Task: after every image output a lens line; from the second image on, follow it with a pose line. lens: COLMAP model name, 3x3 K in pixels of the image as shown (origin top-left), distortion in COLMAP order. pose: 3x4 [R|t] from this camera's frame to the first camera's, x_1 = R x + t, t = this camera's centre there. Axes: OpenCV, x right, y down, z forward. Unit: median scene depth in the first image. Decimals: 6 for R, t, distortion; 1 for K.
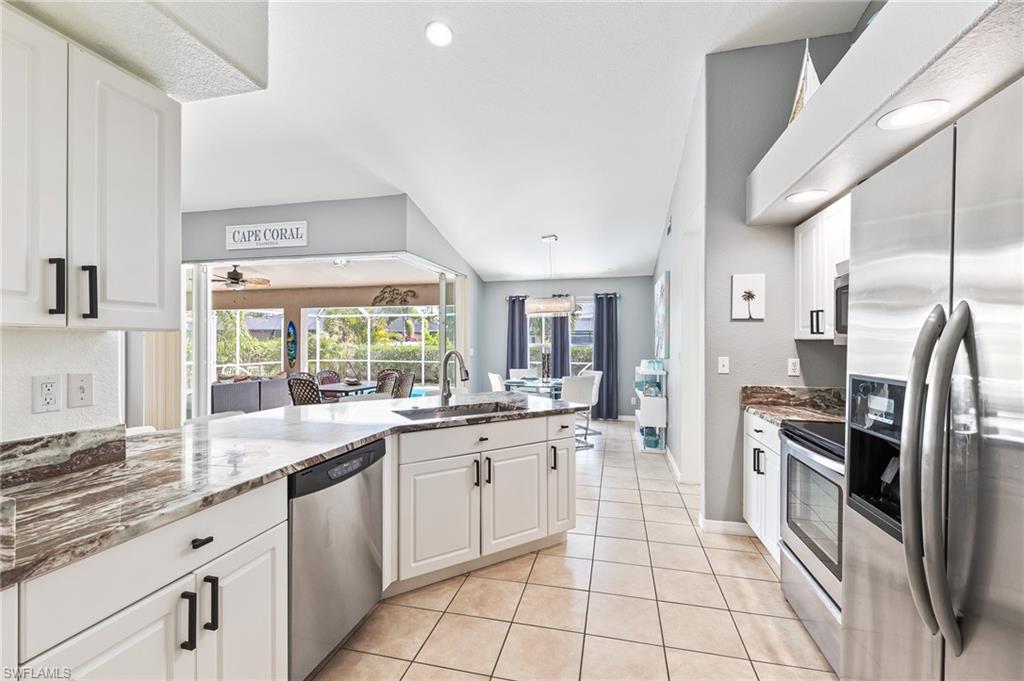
lens RADIAL K [[434.4, 0, 512.0], [0, 434.4, 340.5], [0, 0, 1]] dist [0.002564, 0.000155]
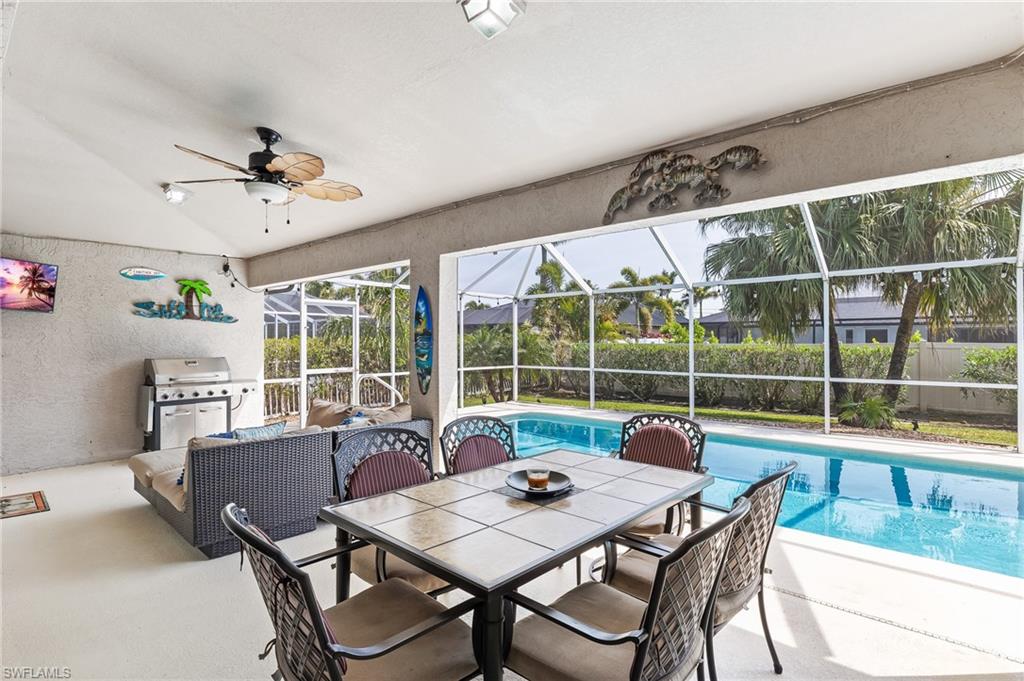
lens RADIAL K [[501.2, 0, 512.0], [0, 501.2, 340.5], [0, 0, 1]] dist [-0.005107, -0.000134]
pose [[0.890120, -0.003730, -0.455710, -0.216366], [0.005843, 0.999978, 0.003227, 0.008490], [0.455688, -0.005535, 0.890122, 0.642000]]
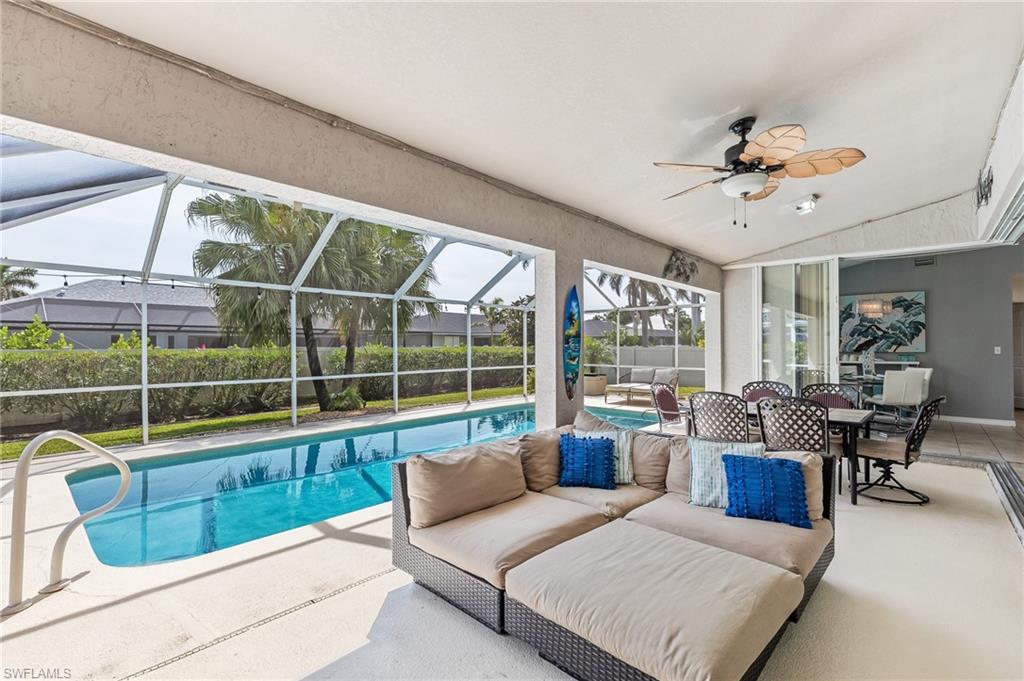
lens RADIAL K [[461.6, 0, 527.2], [0, 461.6, 342.5], [0, 0, 1]] dist [-0.000815, -0.000420]
pose [[0.477206, 0.005653, 0.878773, -0.980429], [-0.003197, 0.999984, -0.004697, 0.011448], [-0.878786, -0.000568, 0.477217, 0.893117]]
